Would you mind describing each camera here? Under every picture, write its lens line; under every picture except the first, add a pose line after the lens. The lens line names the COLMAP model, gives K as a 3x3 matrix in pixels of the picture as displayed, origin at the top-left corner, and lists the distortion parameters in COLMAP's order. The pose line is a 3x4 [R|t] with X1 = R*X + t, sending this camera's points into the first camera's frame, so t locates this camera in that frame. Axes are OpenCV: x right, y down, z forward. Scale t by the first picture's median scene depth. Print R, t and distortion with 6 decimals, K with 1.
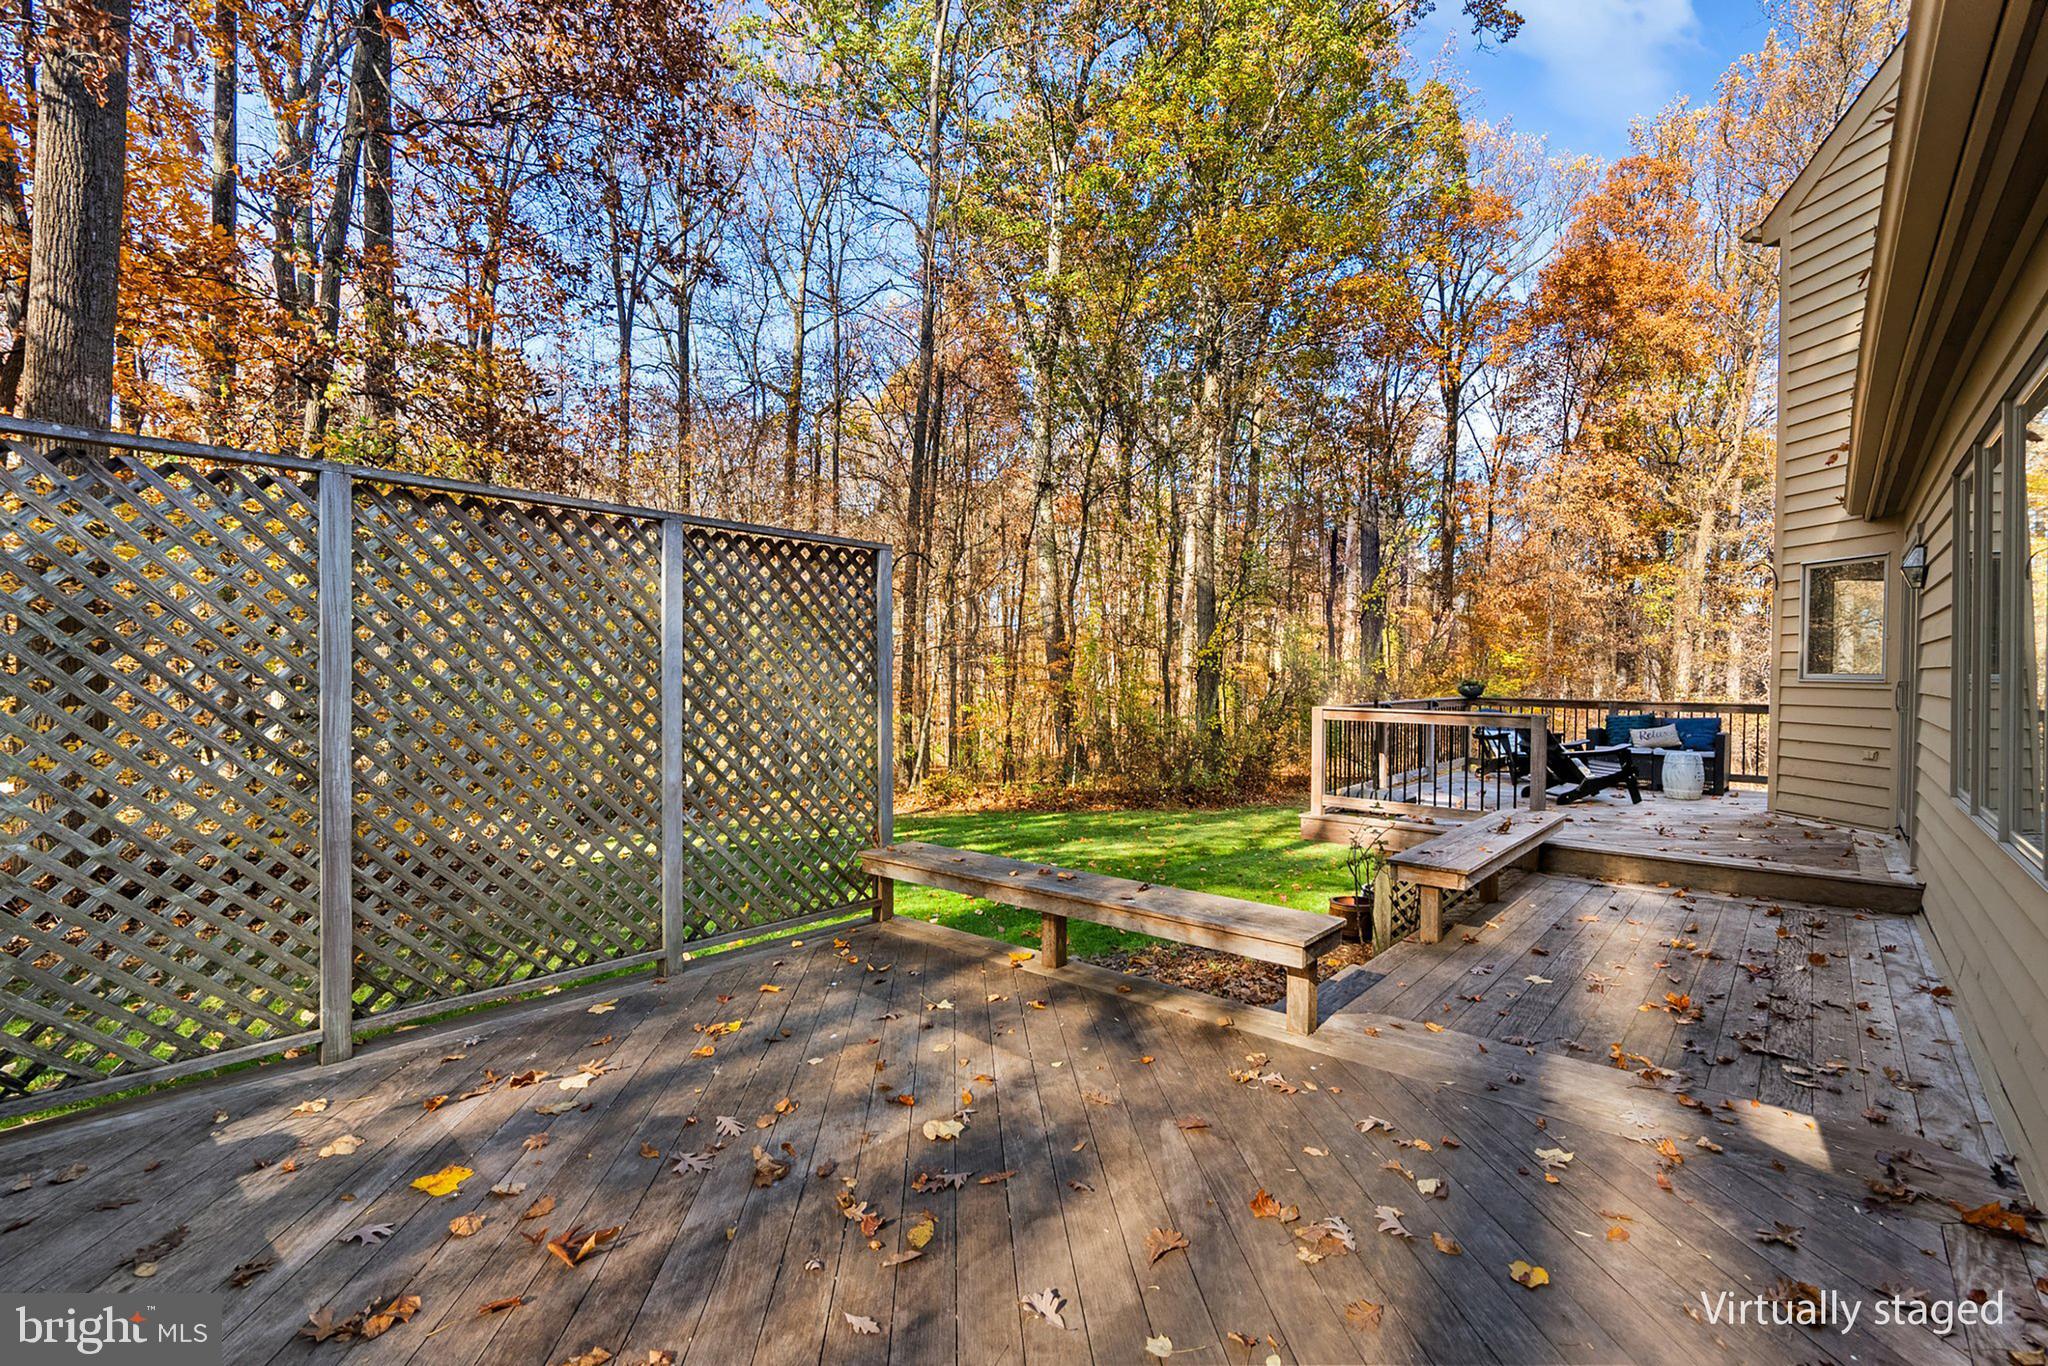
lens RADIAL K [[932.8, 0, 1022.7], [0, 932.8, 691.0], [0, 0, 1]] dist [0.002674, 0.001048]
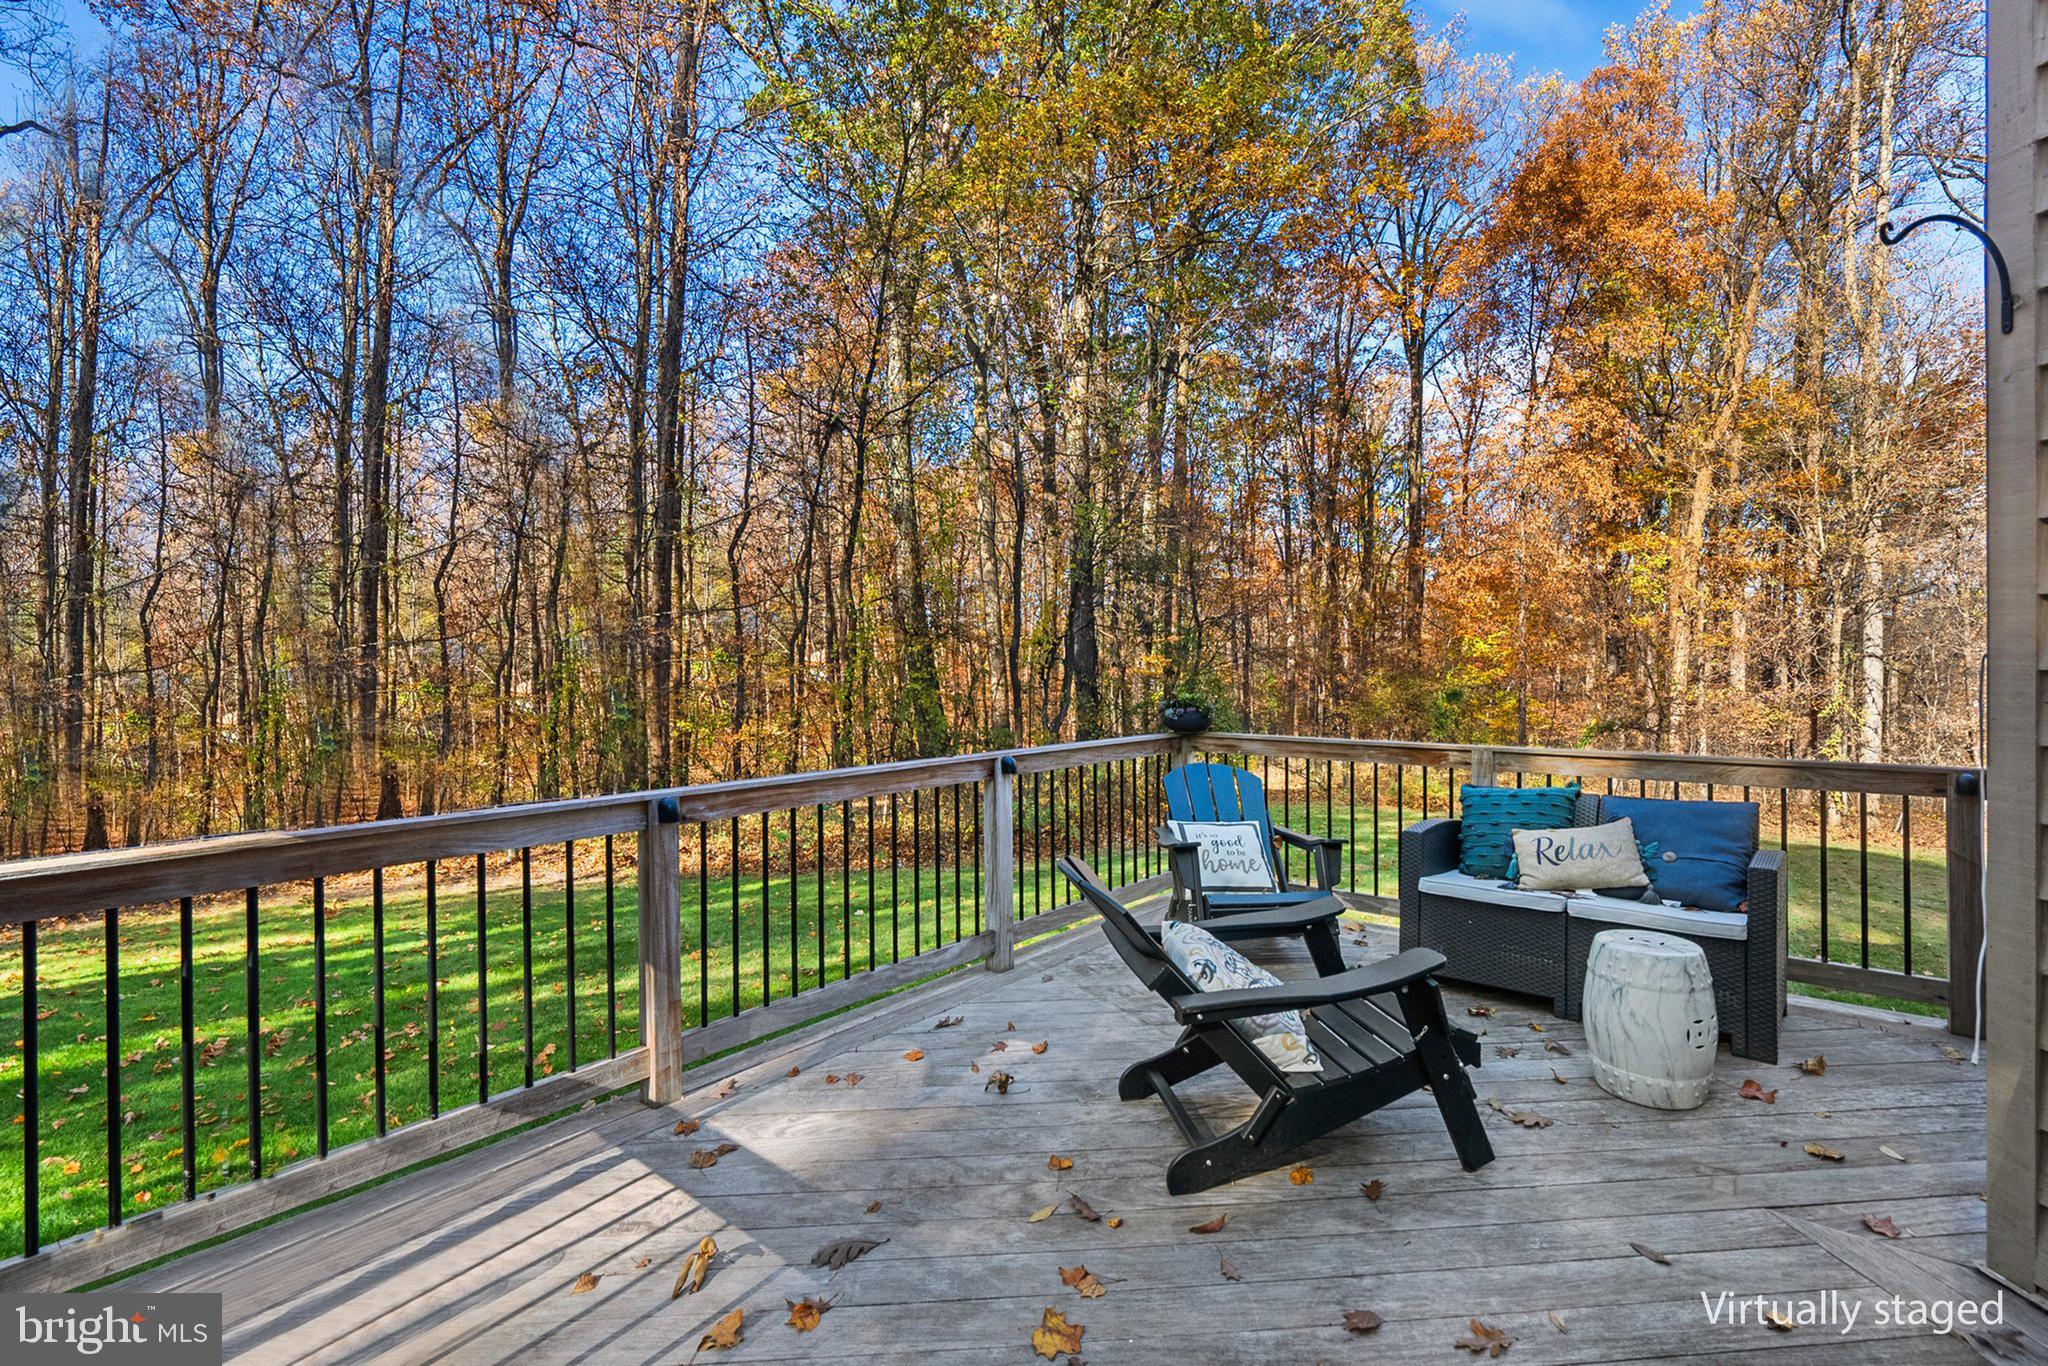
lens RADIAL K [[936.9, 0, 1028.6], [0, 936.9, 675.6], [0, 0, 1]] dist [-0.002039, 0.000944]
pose [[0.999883, -0.014503, 0.004934, 0.118594], [0.014554, 0.999839, -0.010489, -0.005195], [-0.004781, 0.010560, 0.999933, 0.162956]]
